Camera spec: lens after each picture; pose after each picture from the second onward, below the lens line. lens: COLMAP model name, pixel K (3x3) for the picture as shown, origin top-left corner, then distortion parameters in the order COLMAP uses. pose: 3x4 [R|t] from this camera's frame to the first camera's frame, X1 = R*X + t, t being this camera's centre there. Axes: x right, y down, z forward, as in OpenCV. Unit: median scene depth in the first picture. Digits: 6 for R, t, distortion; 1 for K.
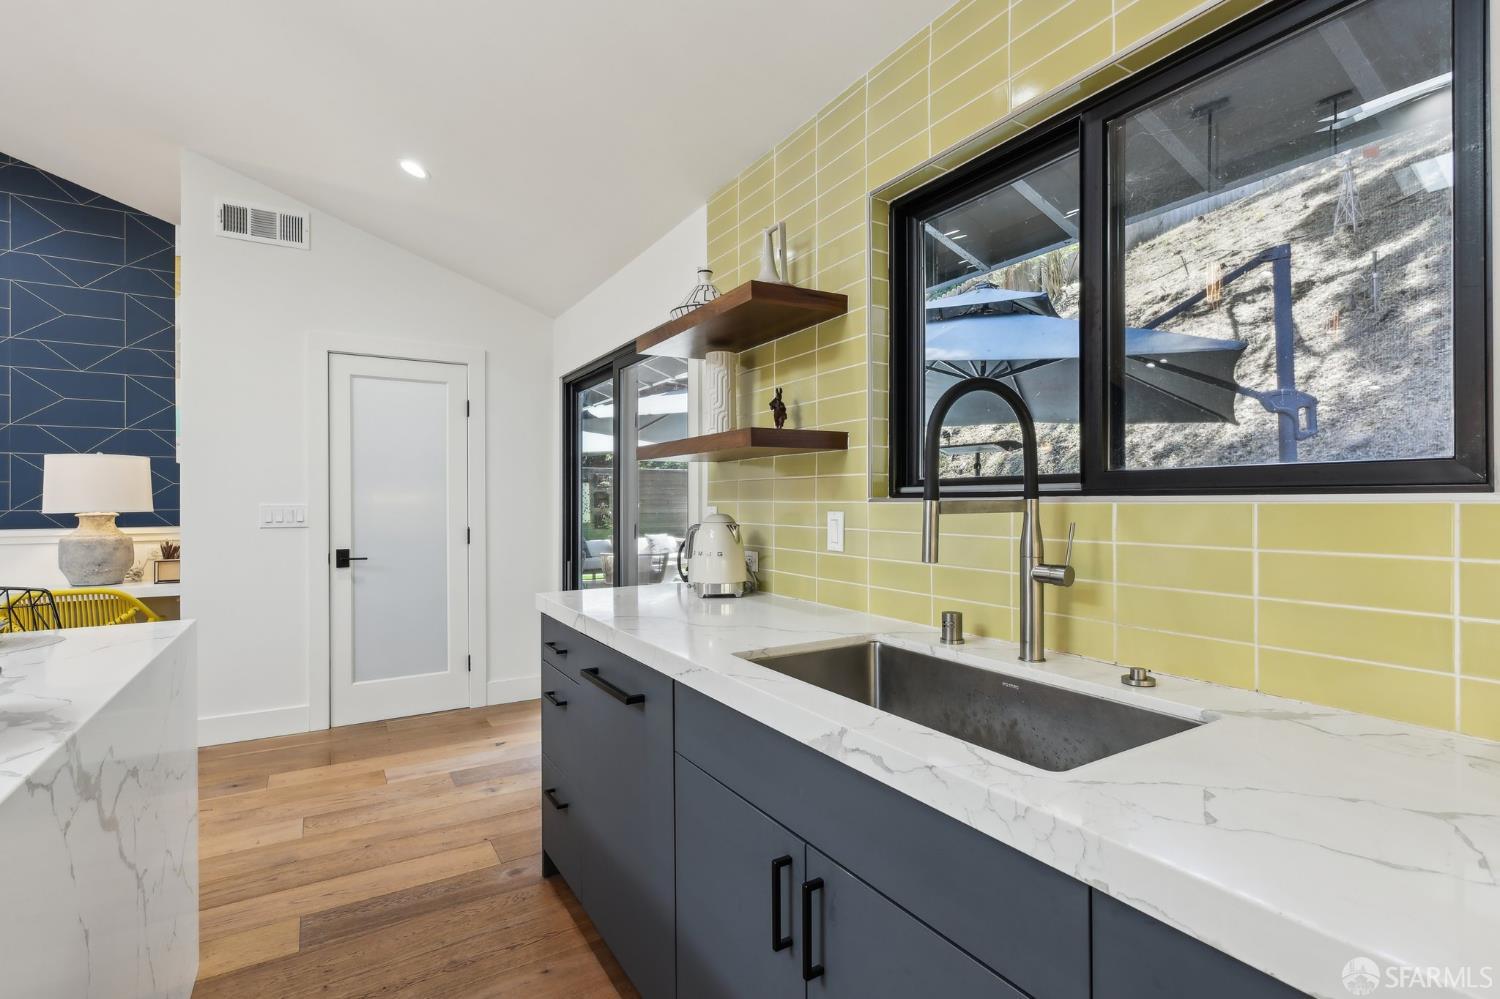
lens RADIAL K [[699.3, 0, 749.5], [0, 699.3, 494.1], [0, 0, 1]] dist [-0.000197, 0.000643]
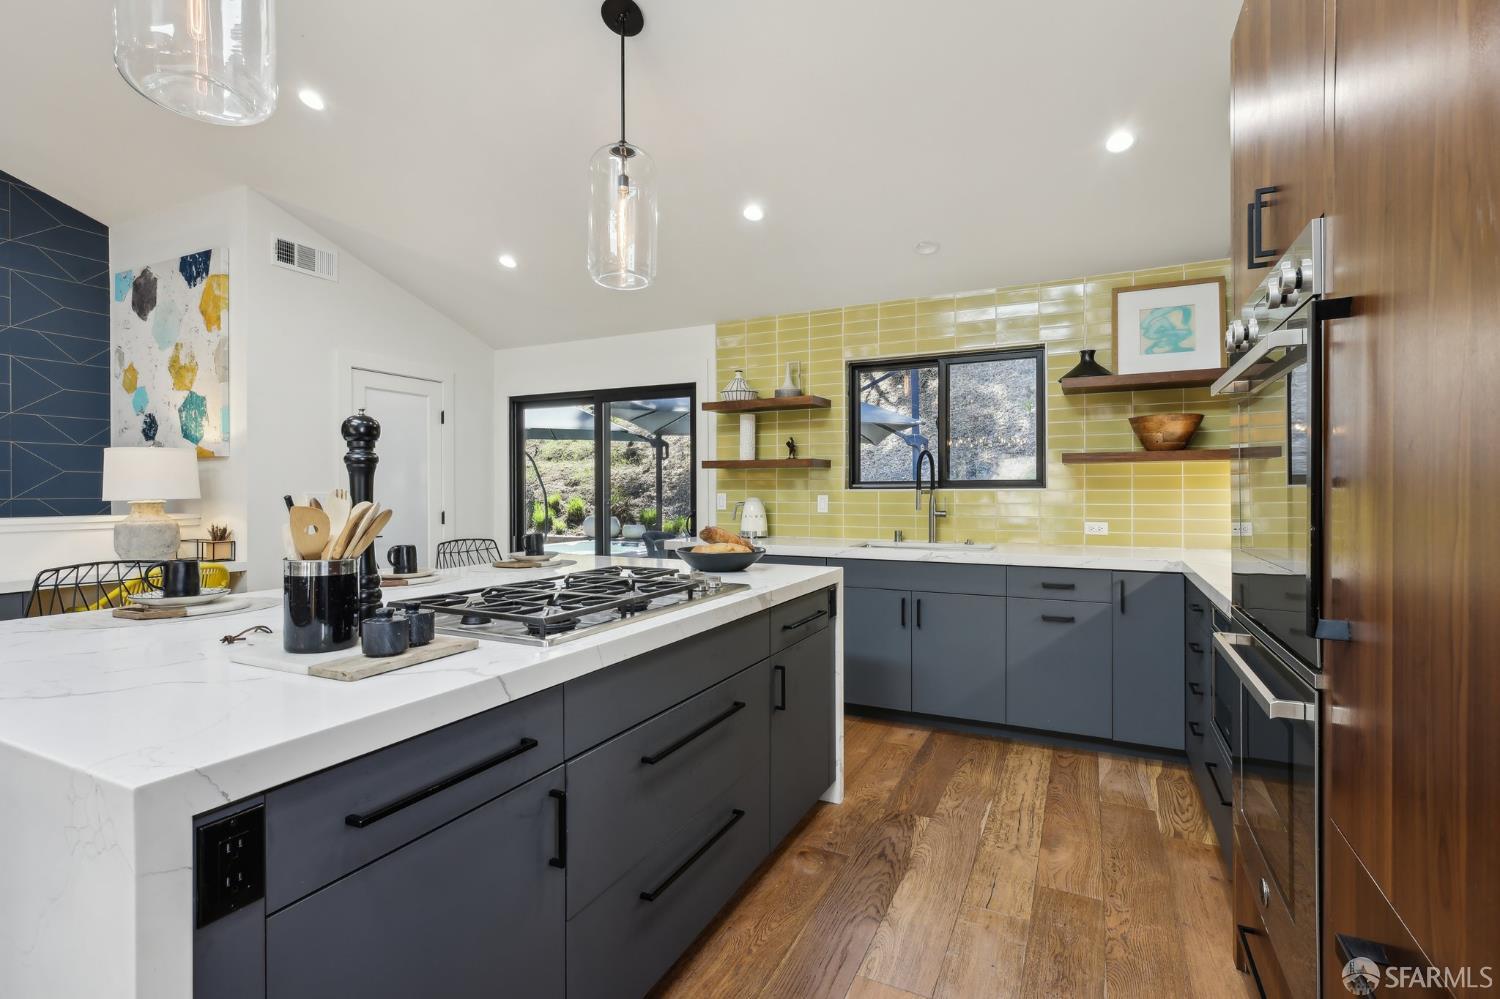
lens RADIAL K [[699.3, 0, 749.4], [0, 699.3, 497.2], [0, 0, 1]] dist [-0.000197, 0.000643]
pose [[0.840863, -0.004196, 0.541232, -0.796133], [-0.005868, 0.999840, 0.016869, -0.002697], [-0.541217, -0.017360, 0.840704, -0.472332]]
